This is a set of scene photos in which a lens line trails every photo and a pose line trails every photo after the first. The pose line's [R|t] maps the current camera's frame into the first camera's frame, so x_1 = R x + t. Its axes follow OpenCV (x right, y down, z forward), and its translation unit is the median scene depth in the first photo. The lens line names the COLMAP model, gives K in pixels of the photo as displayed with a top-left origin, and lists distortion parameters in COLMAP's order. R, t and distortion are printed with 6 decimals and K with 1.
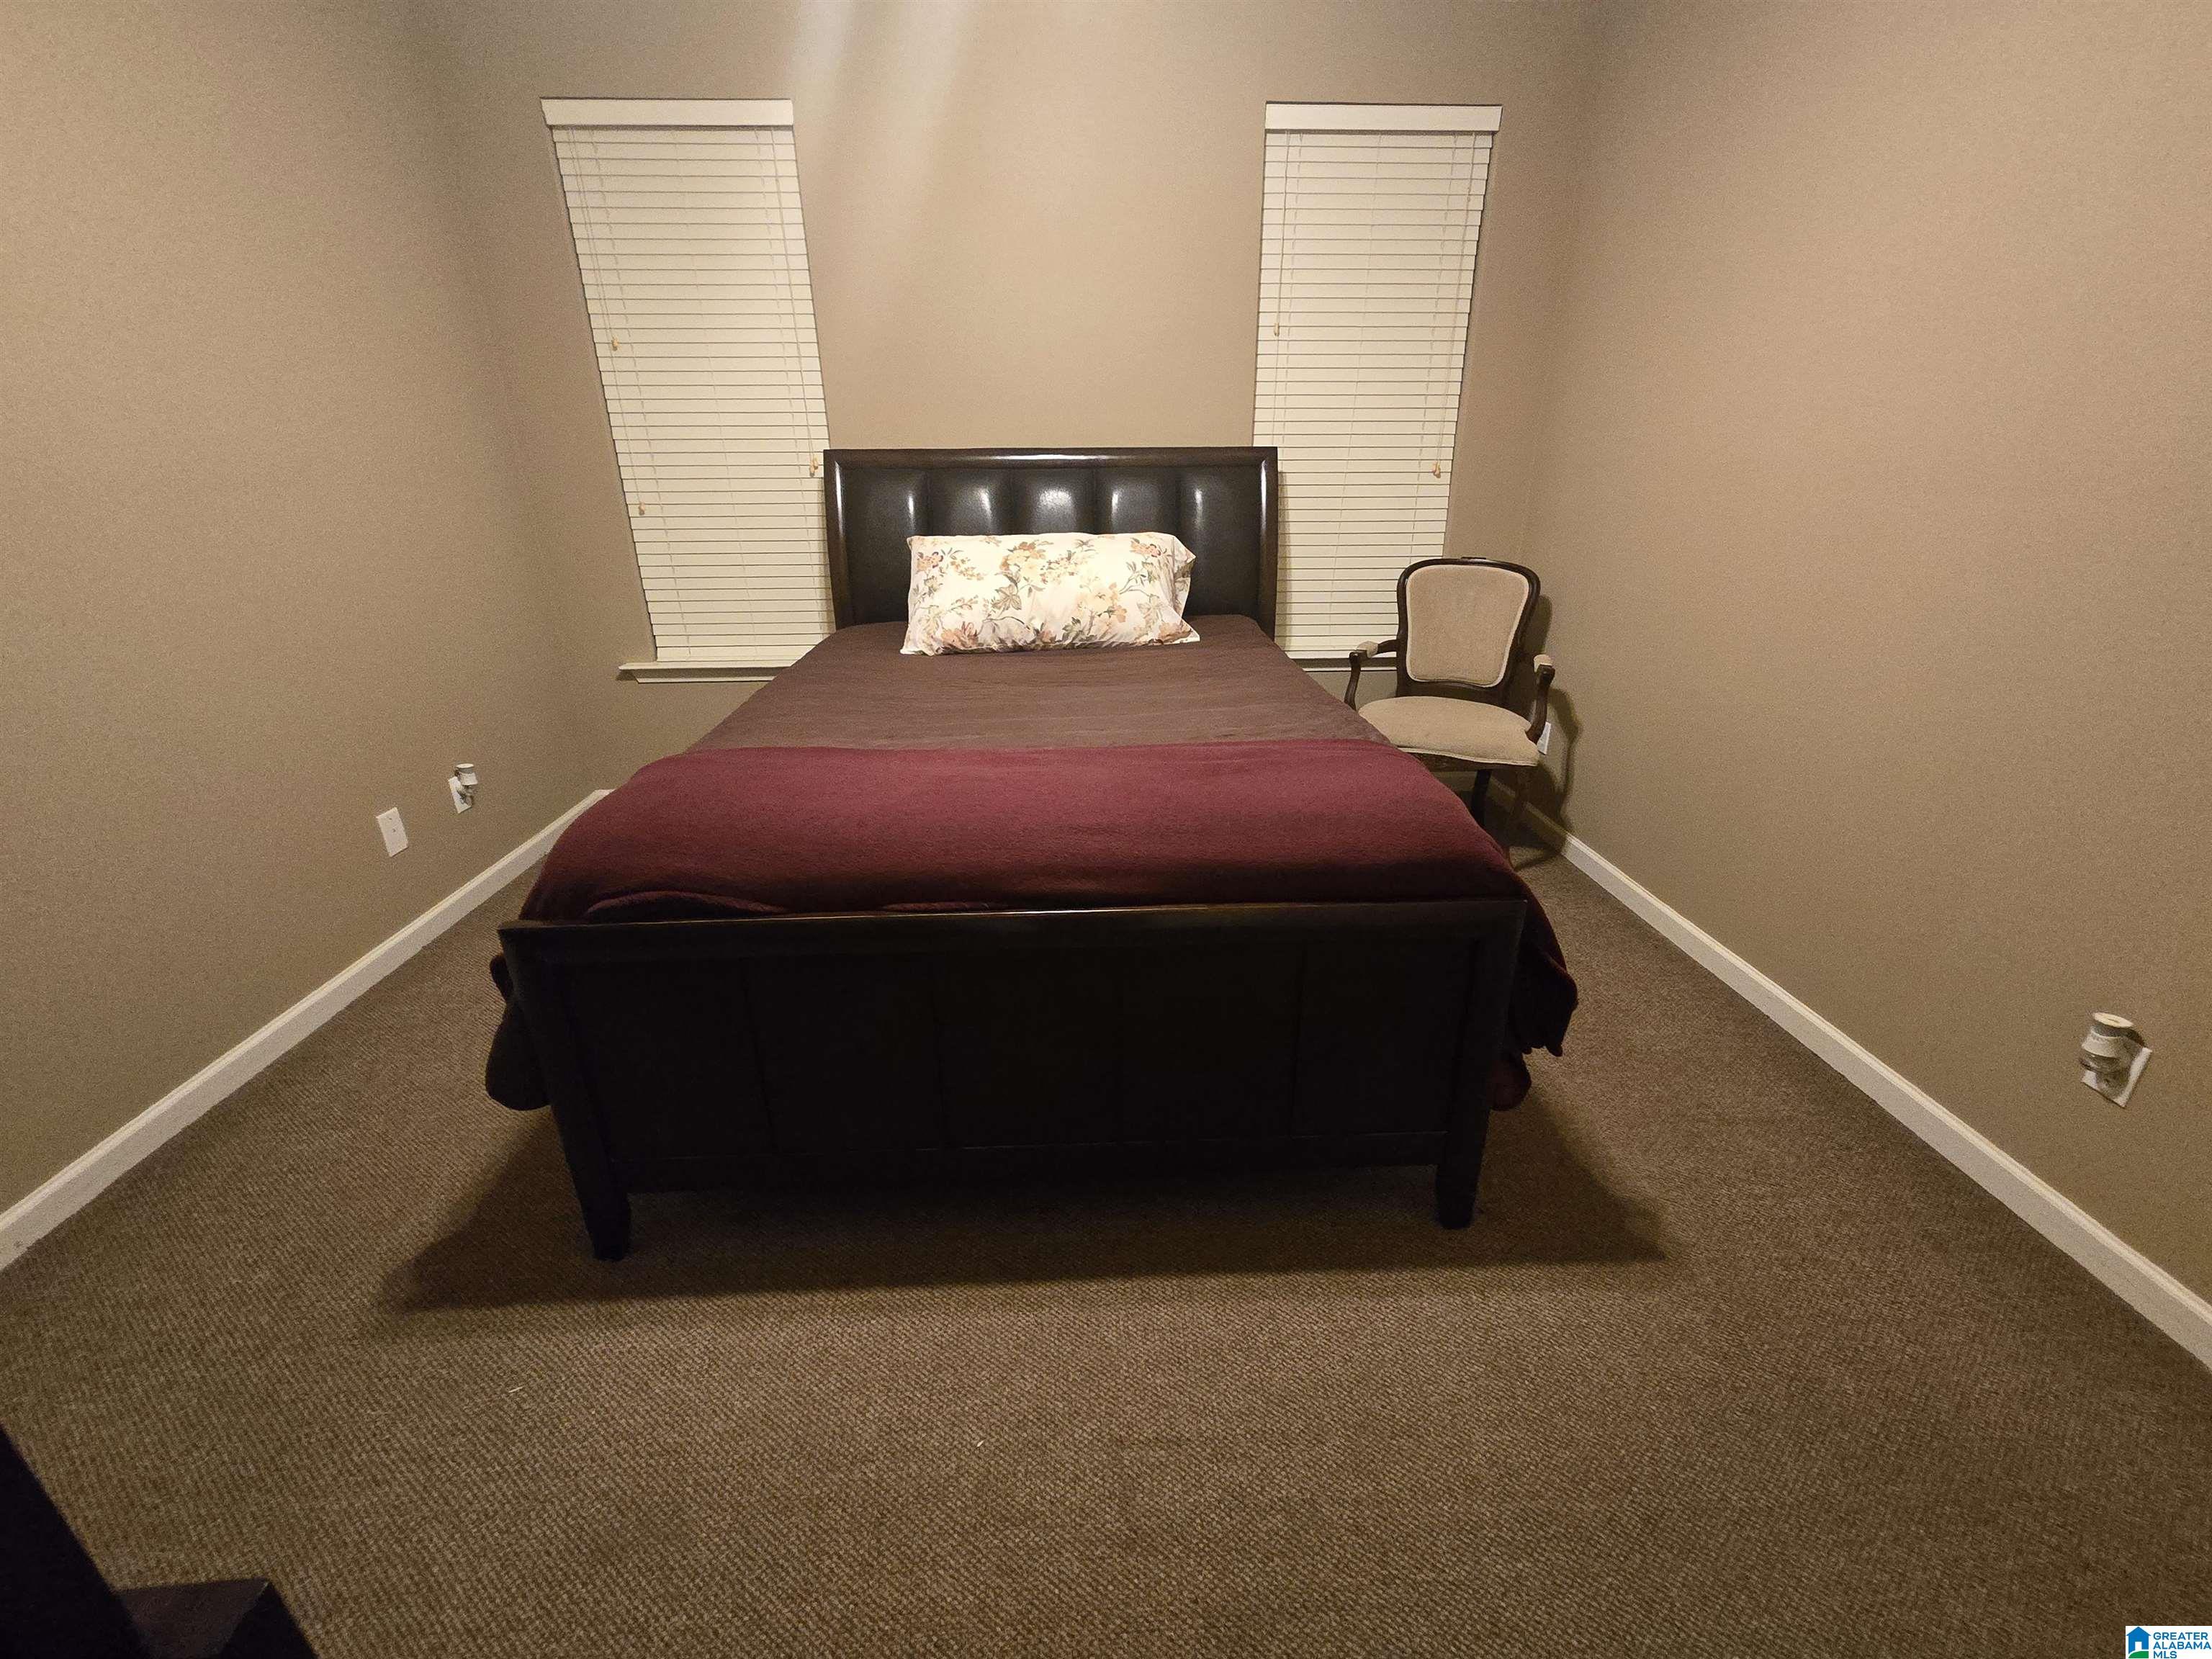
lens RADIAL K [[894.5, 0, 1112.1], [0, 894.5, 810.1], [0, 0, 1]] dist [-0.001030, 0.000262]
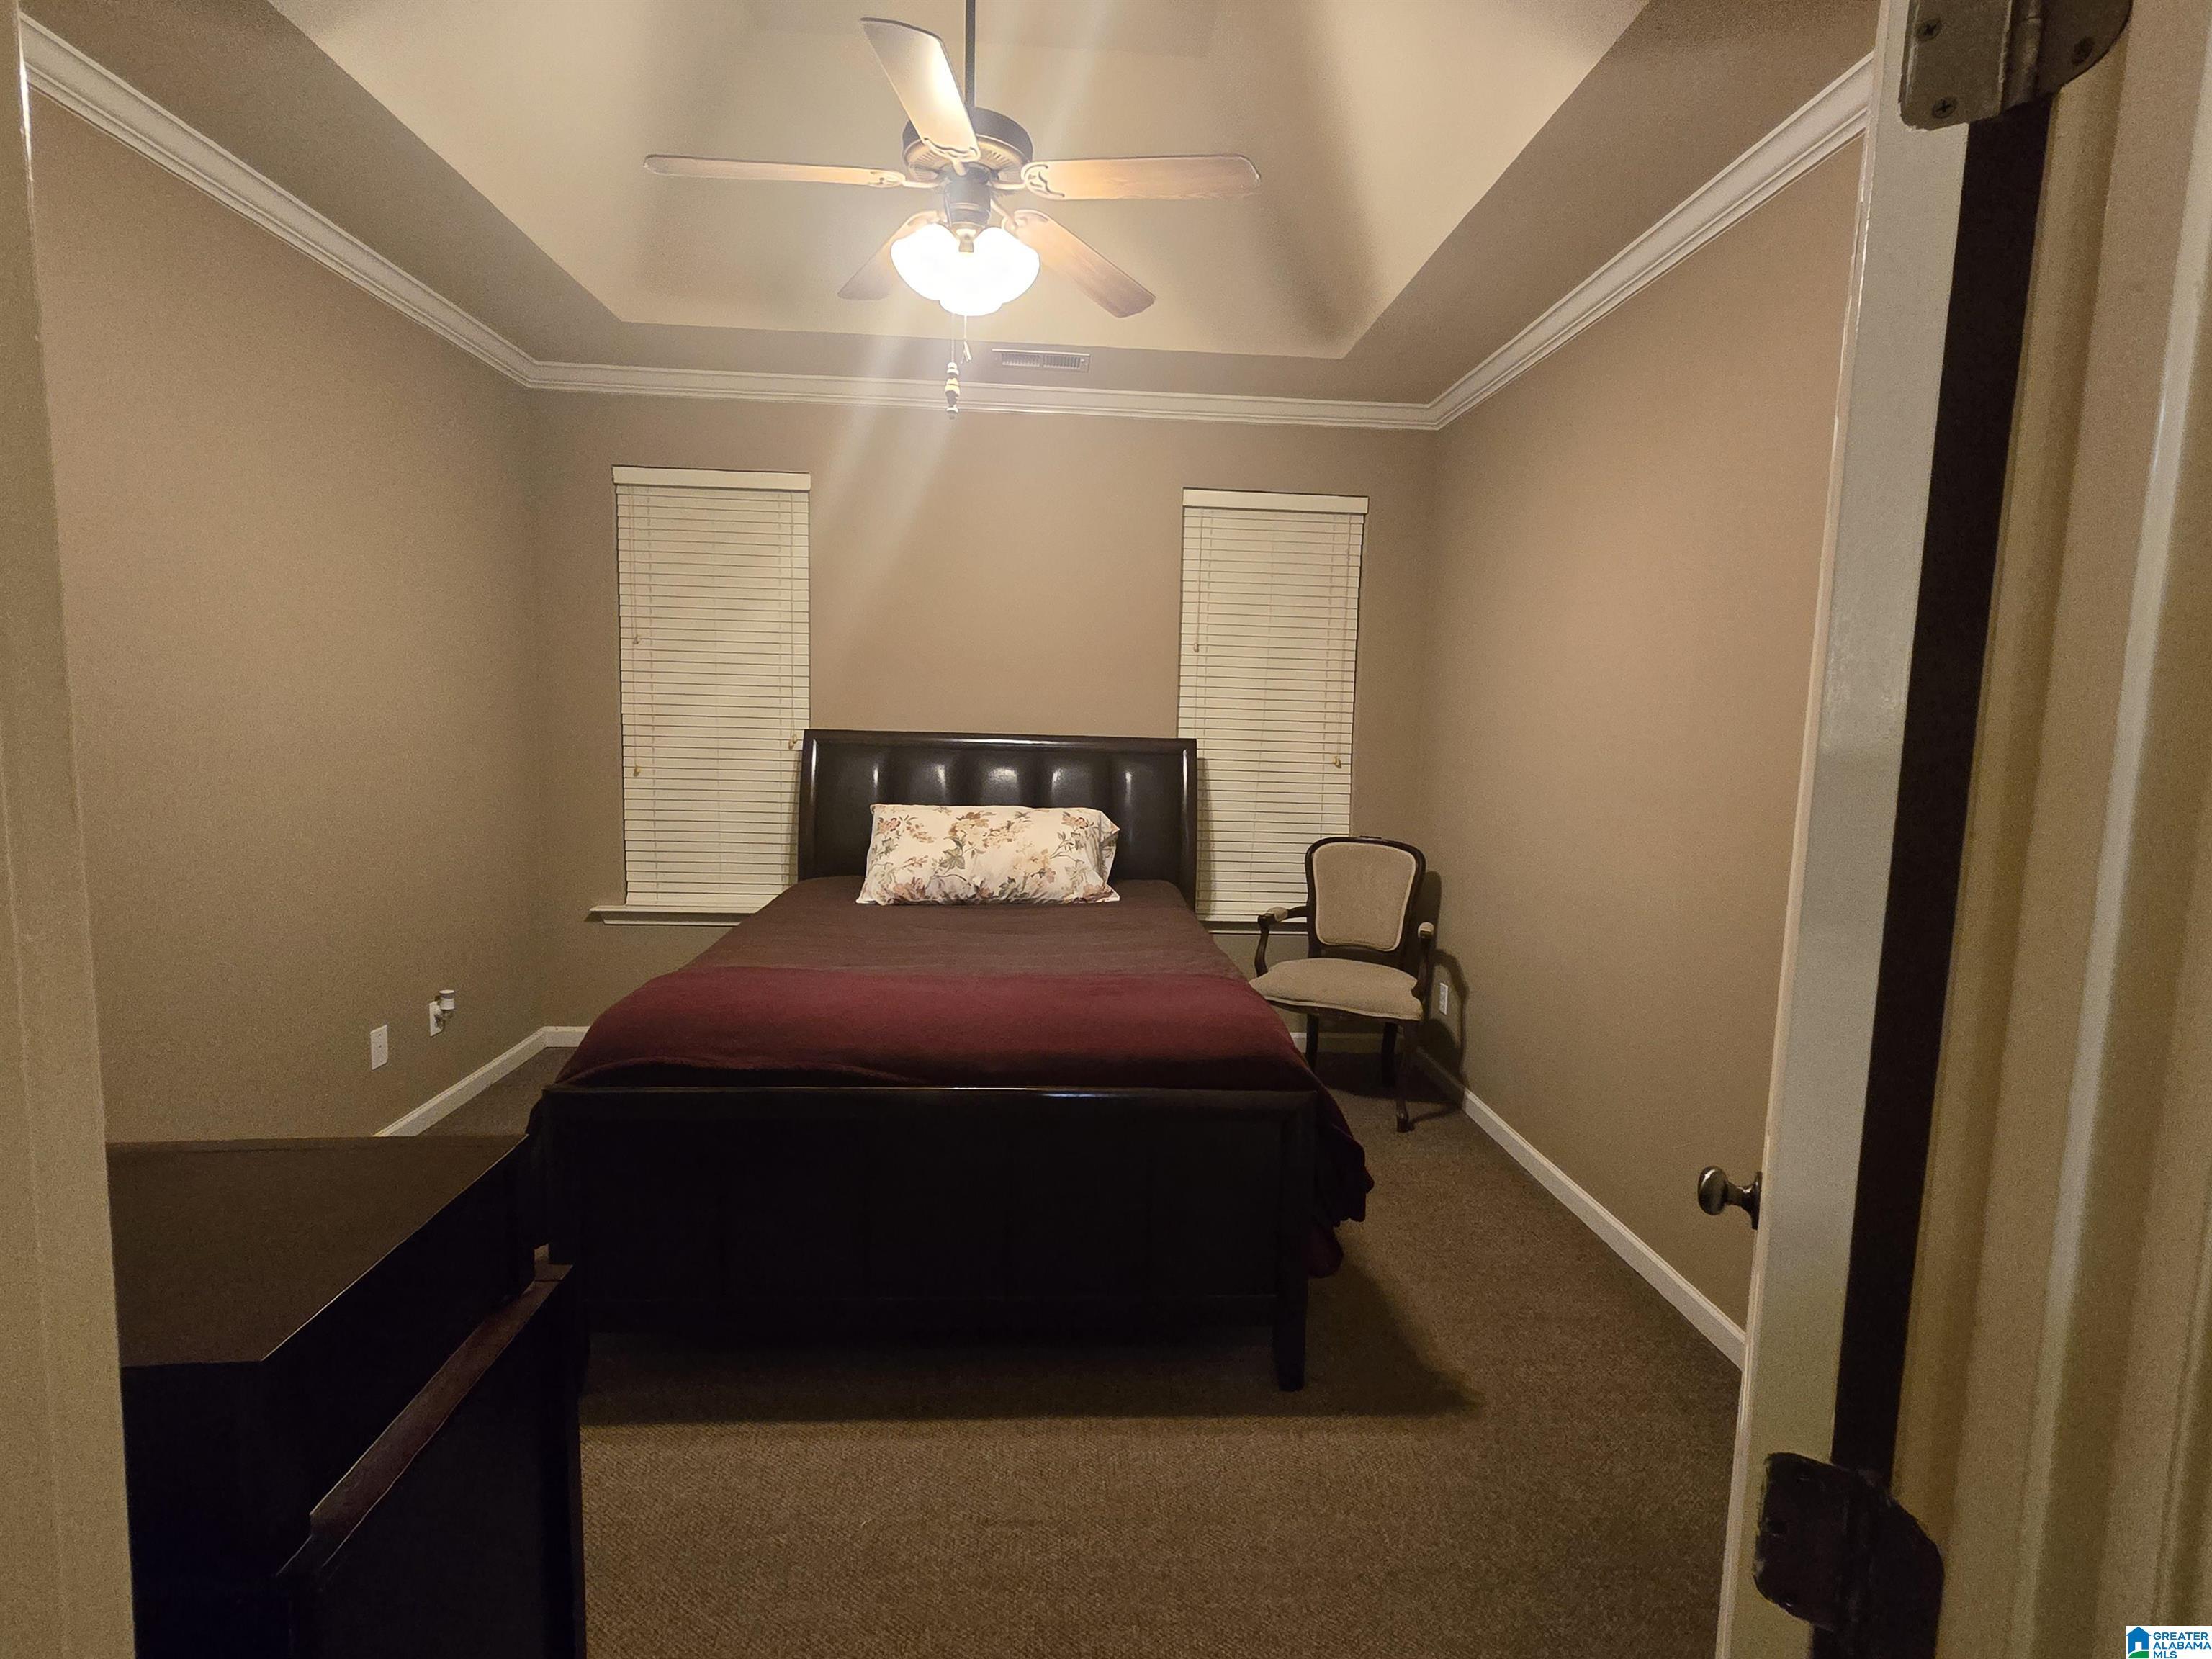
lens RADIAL K [[966.8, 0, 1102.7], [0, 966.8, 816.8], [0, 0, 1]] dist [-0.003984, 0.000517]
pose [[0.999085, 0.033267, 0.026864, 0.037948], [-0.024586, 0.960955, -0.275610, 0.047519], [-0.034984, 0.274698, 0.960894, -0.208263]]
